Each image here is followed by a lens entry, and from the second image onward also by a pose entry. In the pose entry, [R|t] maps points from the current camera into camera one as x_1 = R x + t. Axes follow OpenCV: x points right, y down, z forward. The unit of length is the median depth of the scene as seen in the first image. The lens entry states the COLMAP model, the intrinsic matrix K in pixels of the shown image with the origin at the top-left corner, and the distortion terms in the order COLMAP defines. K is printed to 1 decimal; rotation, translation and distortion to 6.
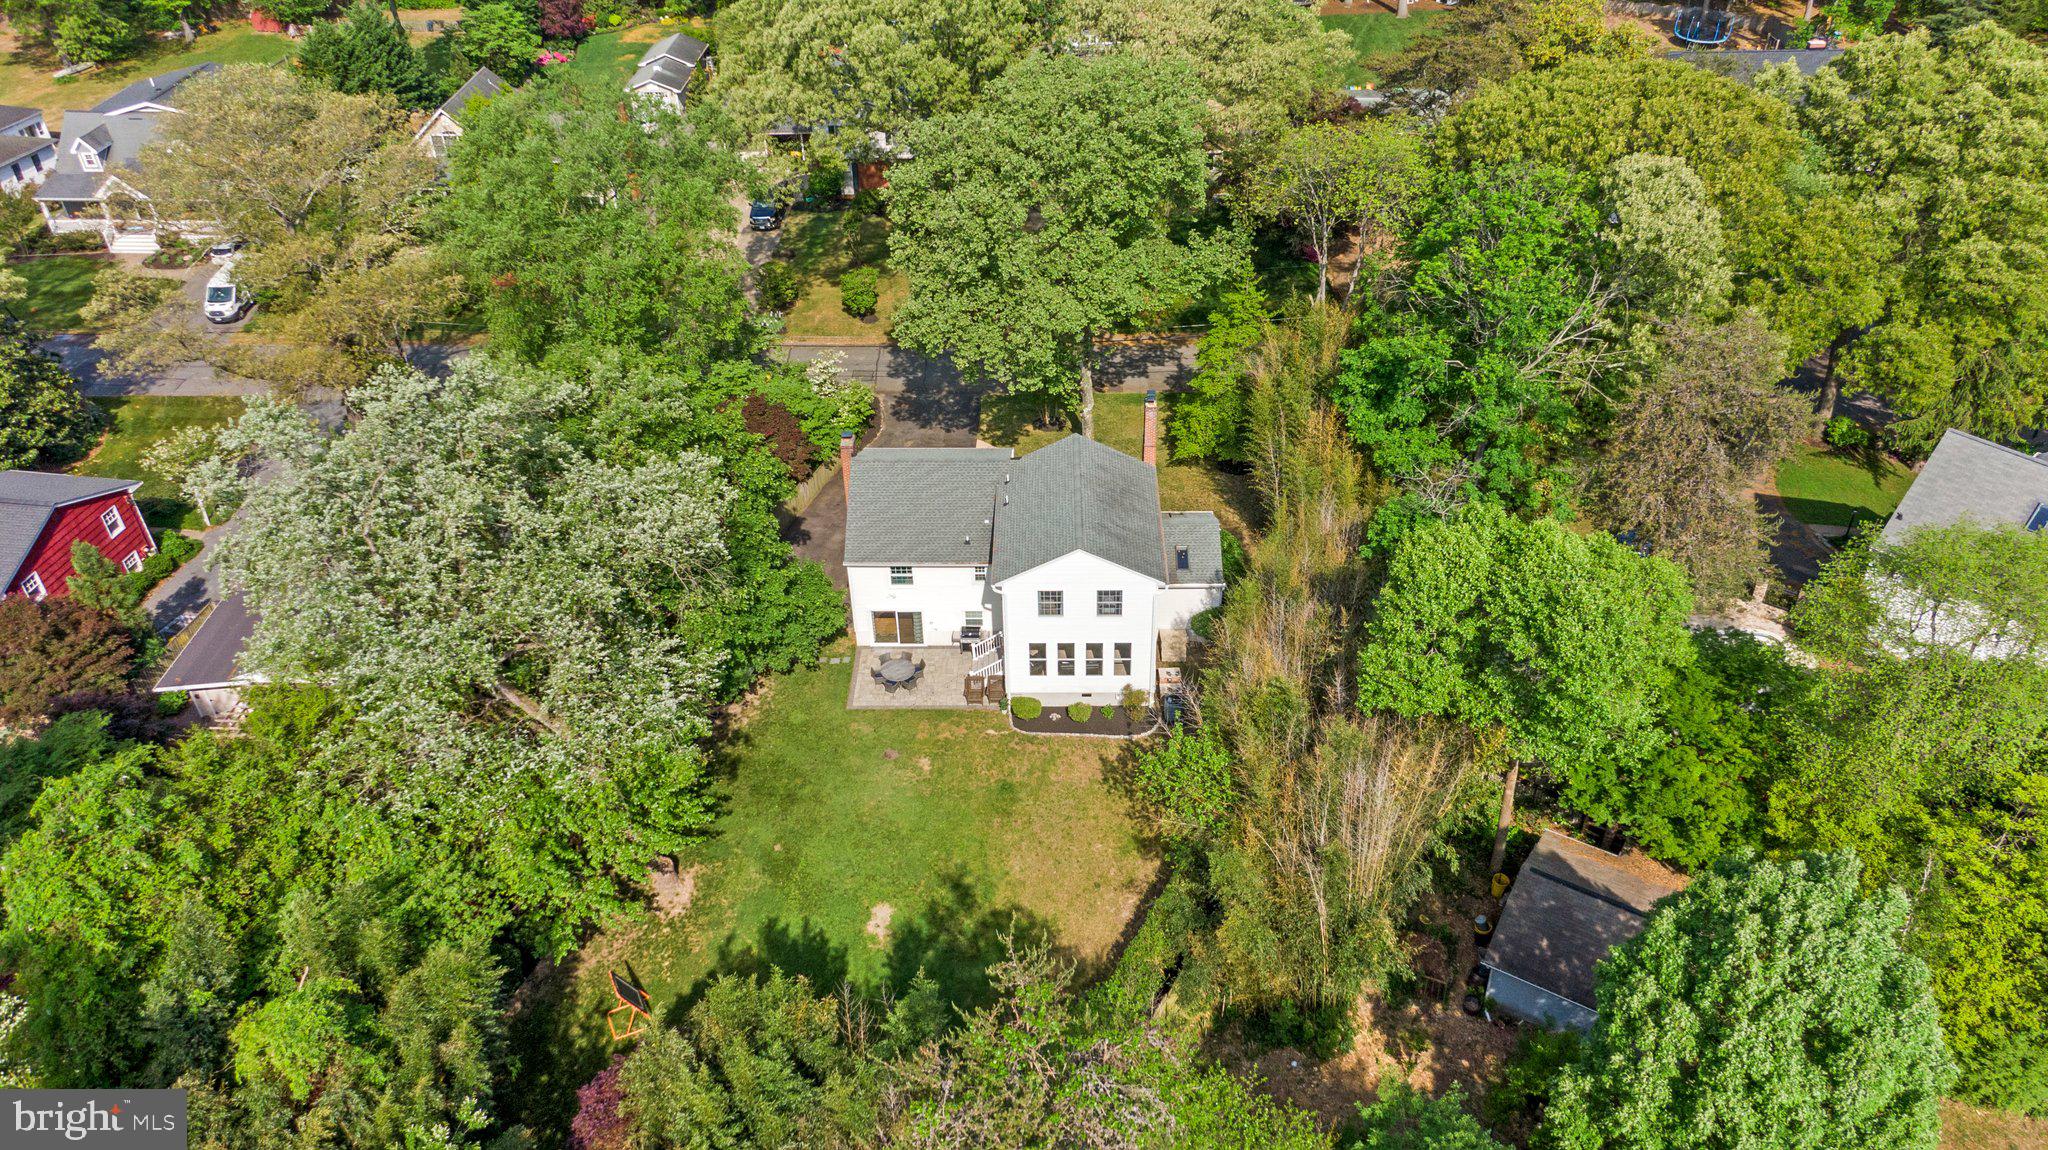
lens RADIAL K [[1510.2, 0, 1022.2], [0, 1510.2, 568.7], [0, 0, 1]] dist [-0.007293, -0.006271]
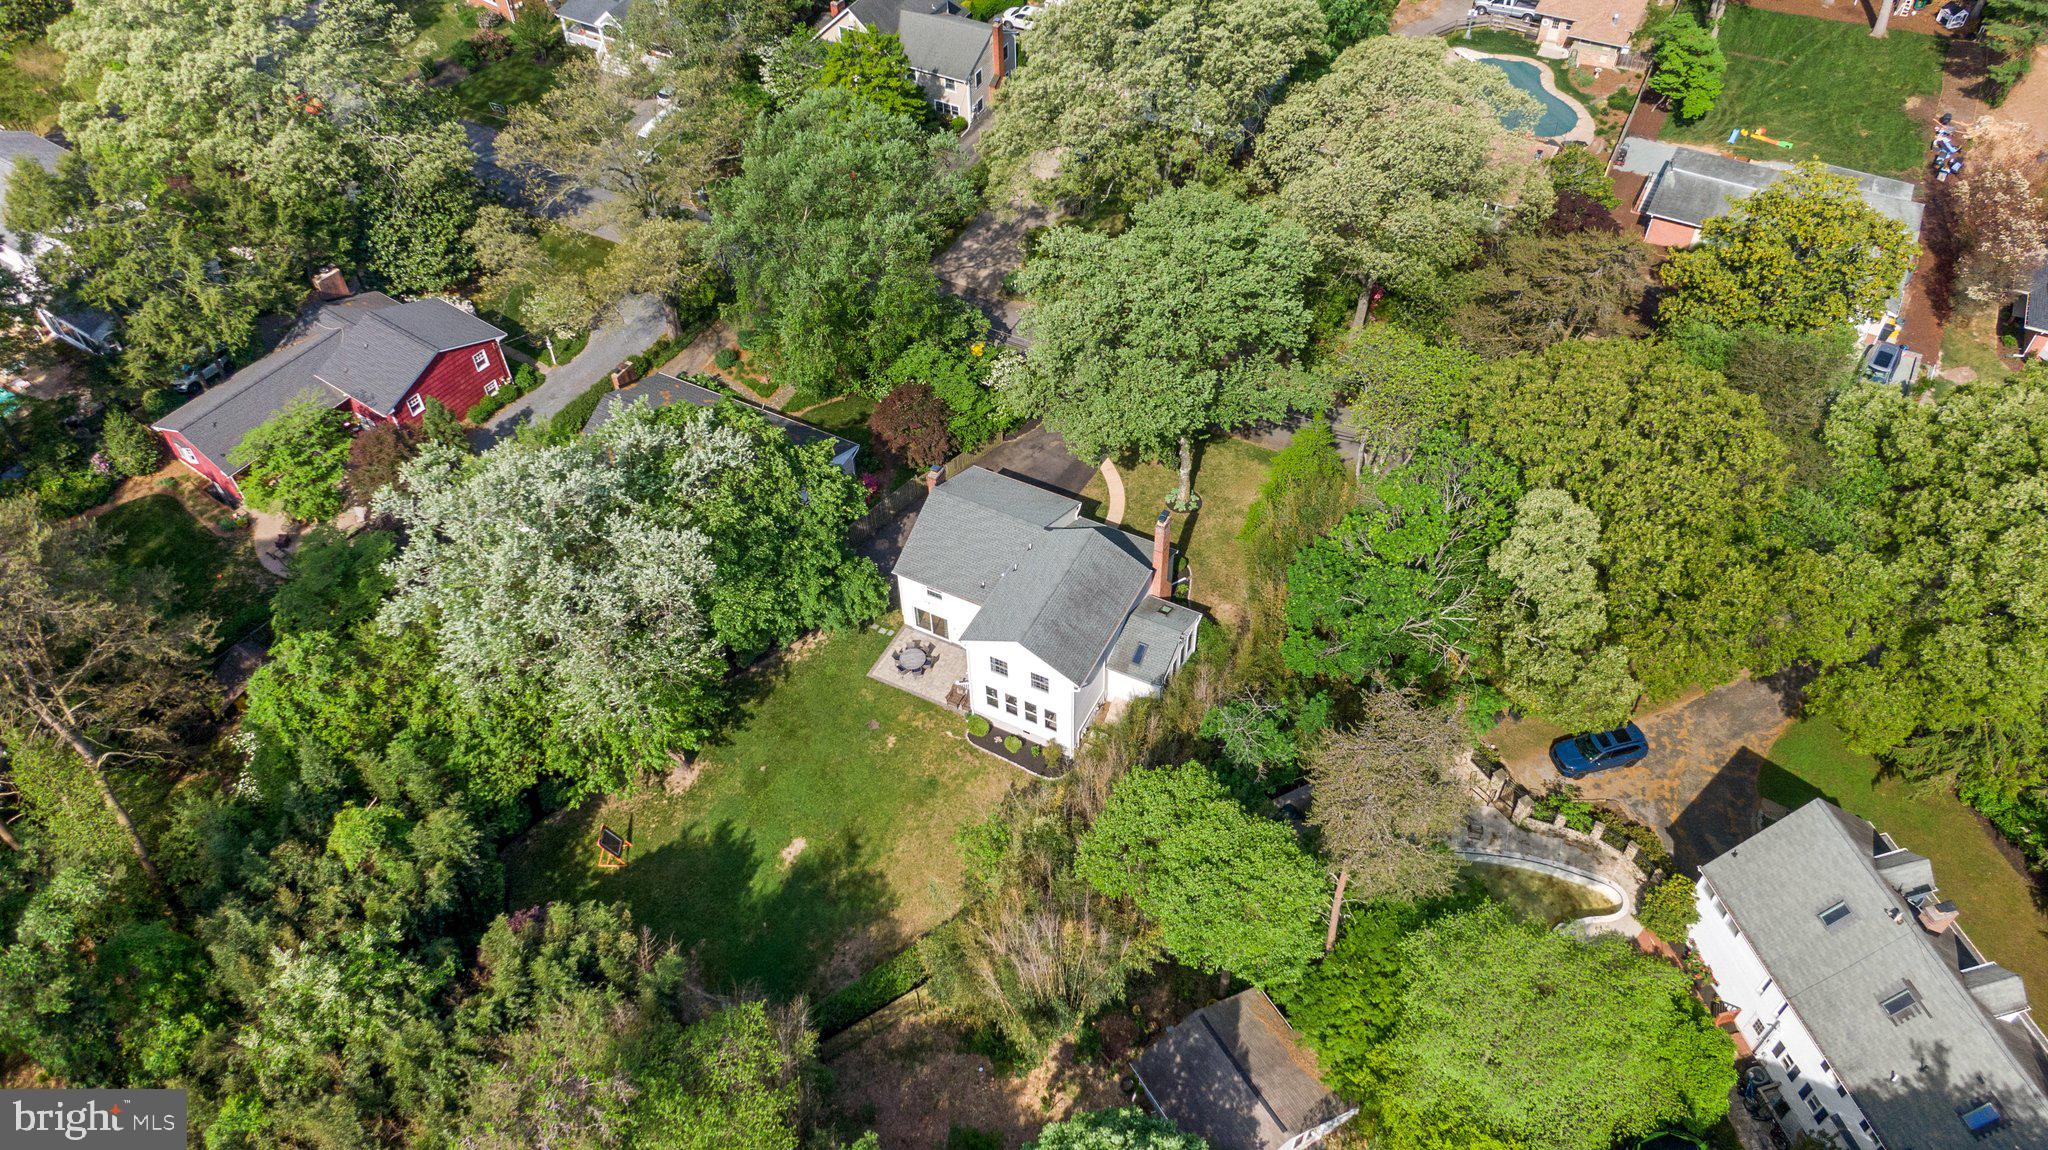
lens RADIAL K [[1510.2, 0, 1031.8], [0, 1510.2, 569.4], [0, 0, 1]] dist [-0.007293, -0.006271]
pose [[0.895948, 0.326139, -0.301513, 0.393316], [-0.254479, 0.933304, 0.253347, -0.376742], [0.364030, -0.150257, 0.919187, -0.163724]]
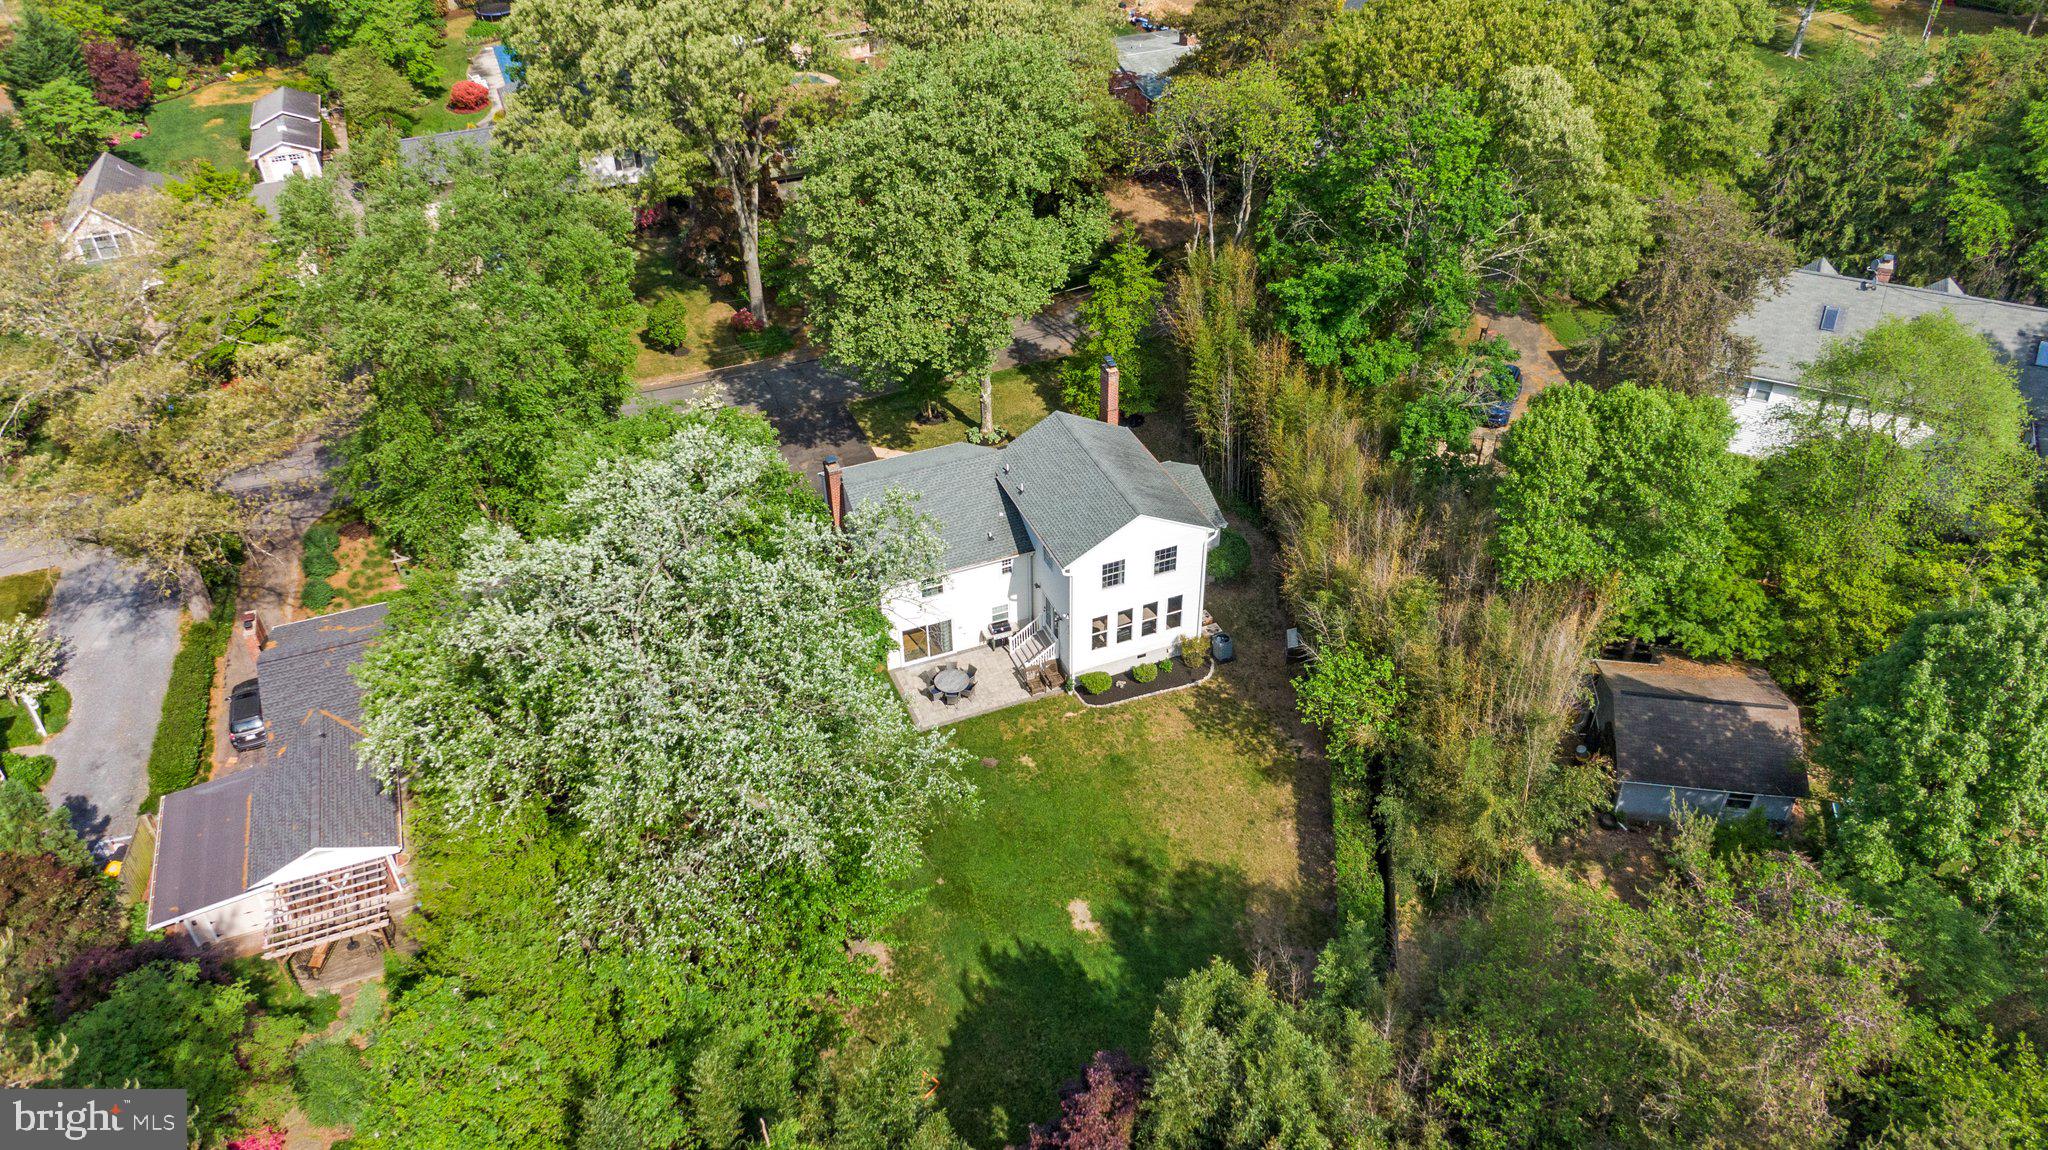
lens RADIAL K [[1510.2, 0, 1046.1], [0, 1510.2, 577.2], [0, 0, 1]] dist [-0.007293, -0.006271]
pose [[0.917669, -0.233202, 0.321715, -0.337958], [0.228590, 0.972100, 0.052612, -0.037549], [-0.325009, 0.025261, 0.945374, 0.048517]]
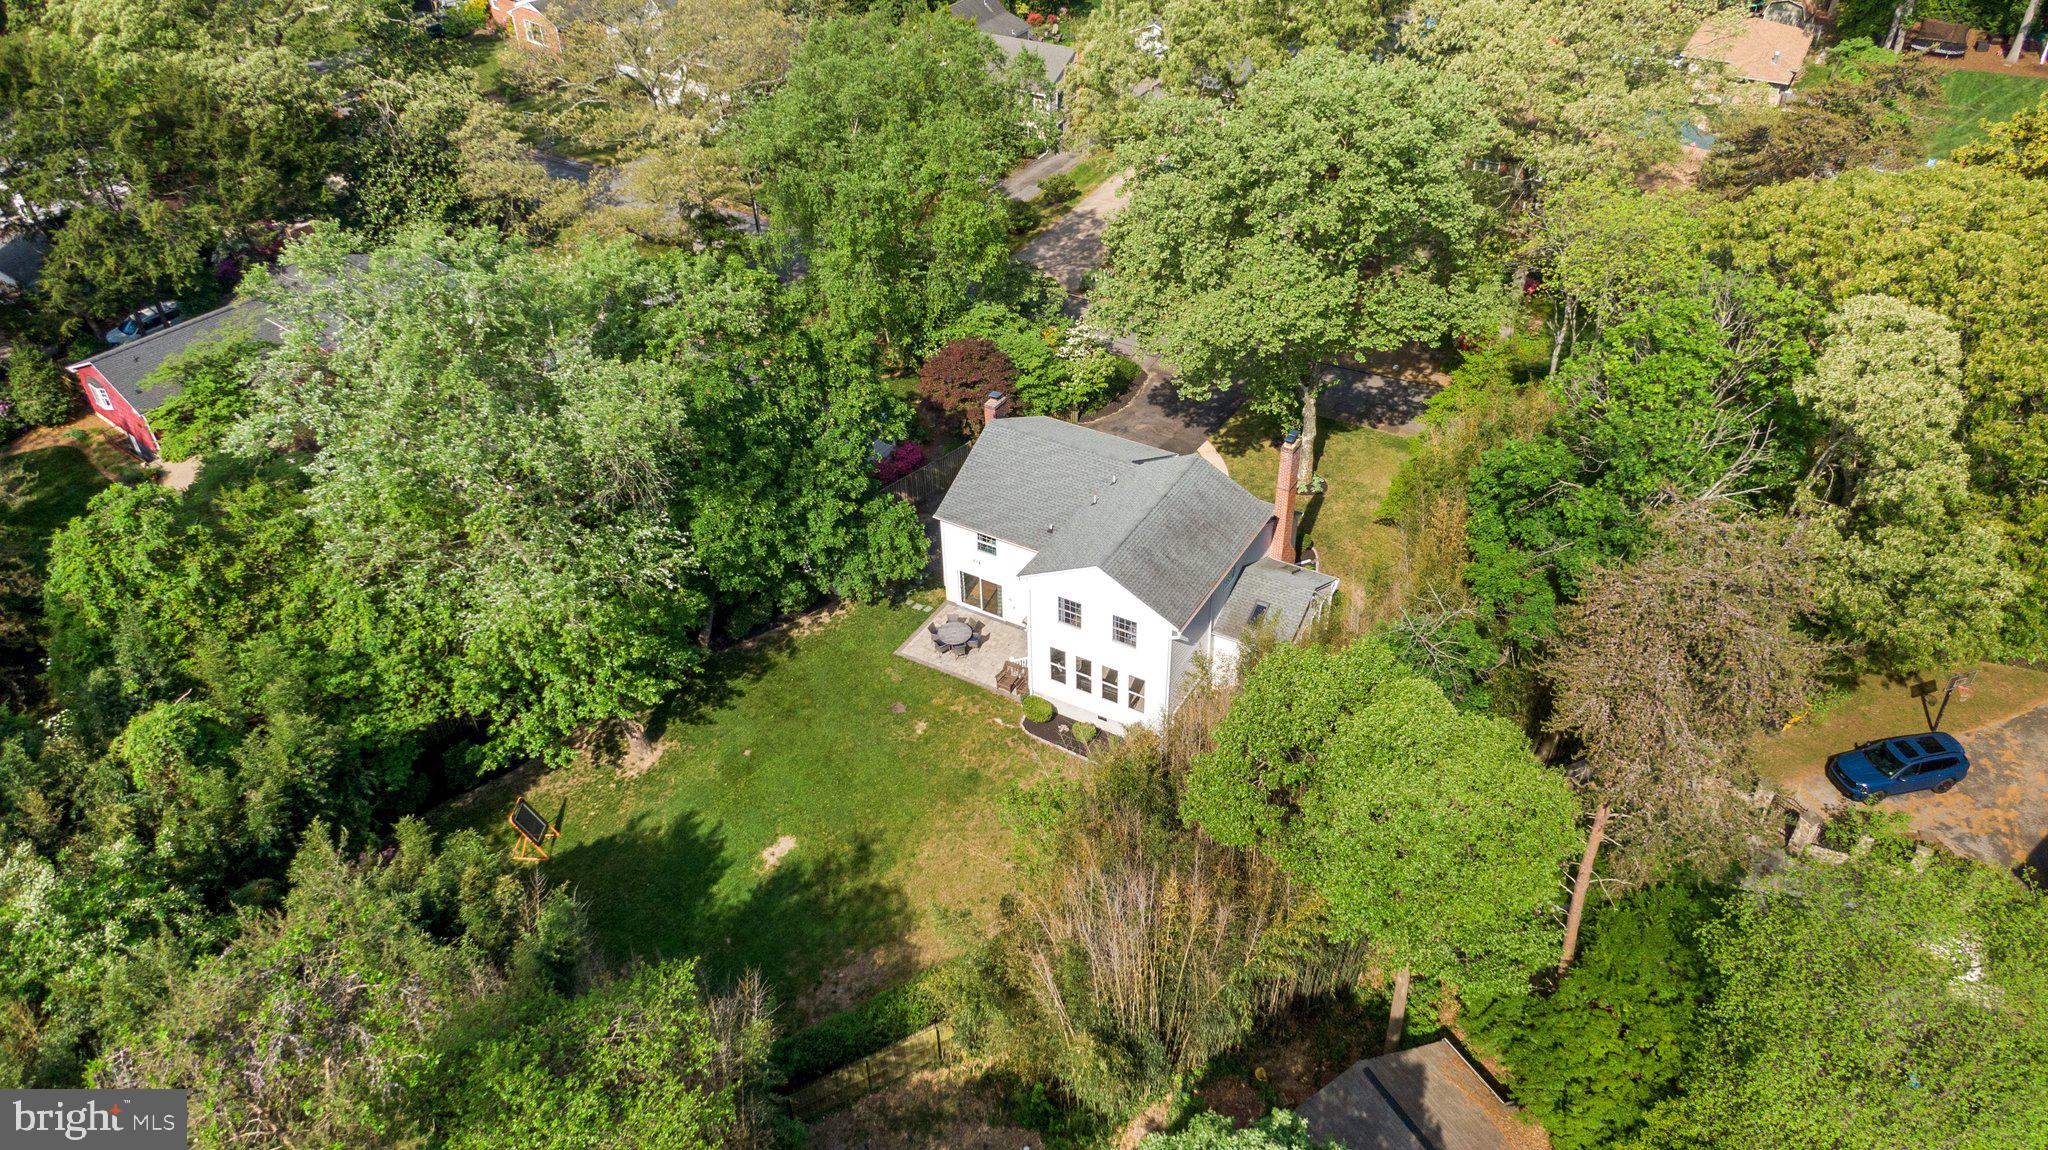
lens RADIAL K [[1510.2, 0, 1016.2], [0, 1510.2, 562.2], [0, 0, 1]] dist [-0.007293, -0.006271]
pose [[0.868163, 0.293554, -0.400149, 0.351916], [-0.282454, 0.955239, 0.087964, -0.080330], [0.408060, 0.036656, 0.912219, 0.101935]]
